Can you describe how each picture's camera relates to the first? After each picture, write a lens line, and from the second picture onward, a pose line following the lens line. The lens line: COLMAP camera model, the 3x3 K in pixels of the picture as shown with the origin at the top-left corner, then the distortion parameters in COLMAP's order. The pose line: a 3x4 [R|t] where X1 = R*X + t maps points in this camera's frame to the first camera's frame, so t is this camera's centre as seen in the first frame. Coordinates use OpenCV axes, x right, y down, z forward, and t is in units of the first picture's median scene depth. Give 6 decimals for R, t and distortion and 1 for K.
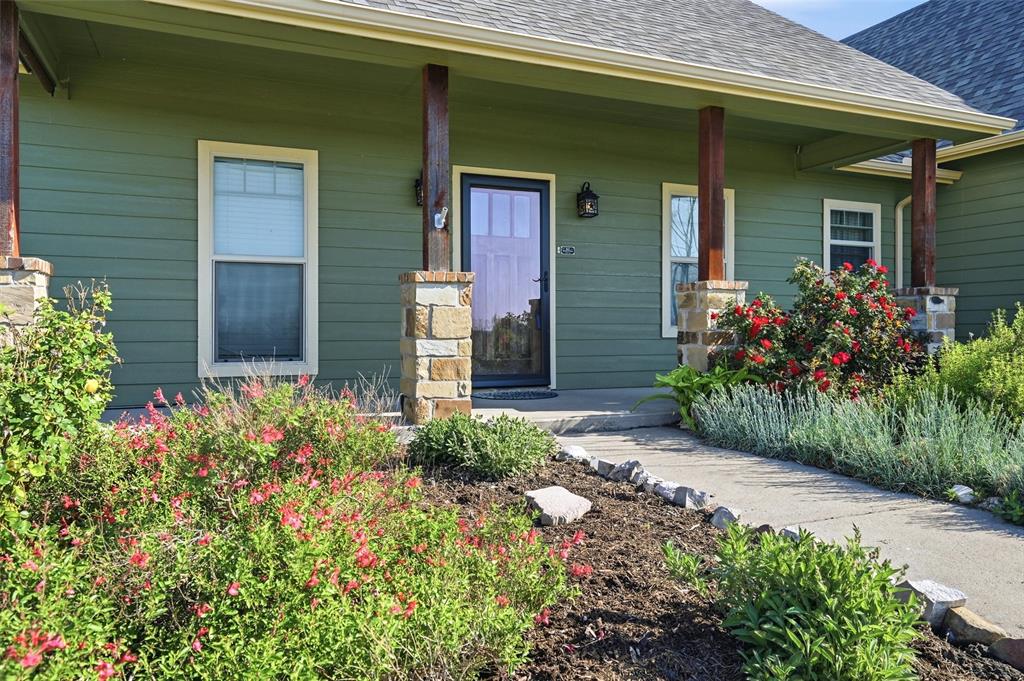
lens RADIAL K [[727.0, 0, 512.0], [0, 727.0, 340.5], [0, 0, 1]] dist [-0.000864, 0.000211]
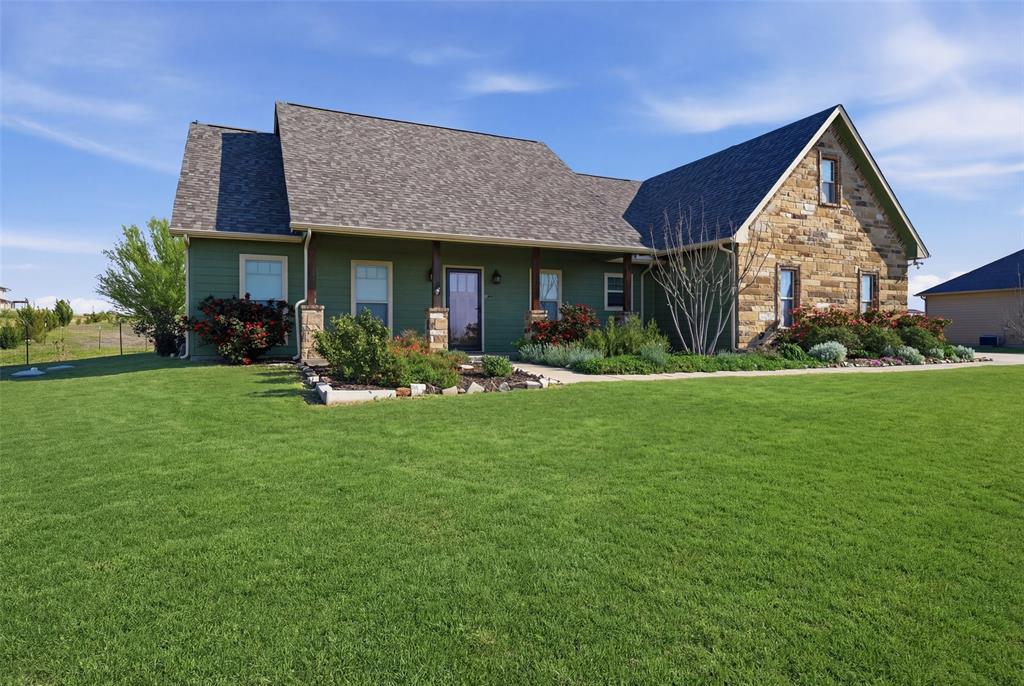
lens RADIAL K [[610.1, 0, 512.0], [0, 610.1, 343.0], [0, 0, 1]] dist [0.001173, -0.000049]
pose [[0.999809, -0.000019, 0.019546, 0.129811], [0.000147, 0.999979, -0.006543, 0.055553], [-0.019546, 0.006545, 0.999788, -1.245863]]
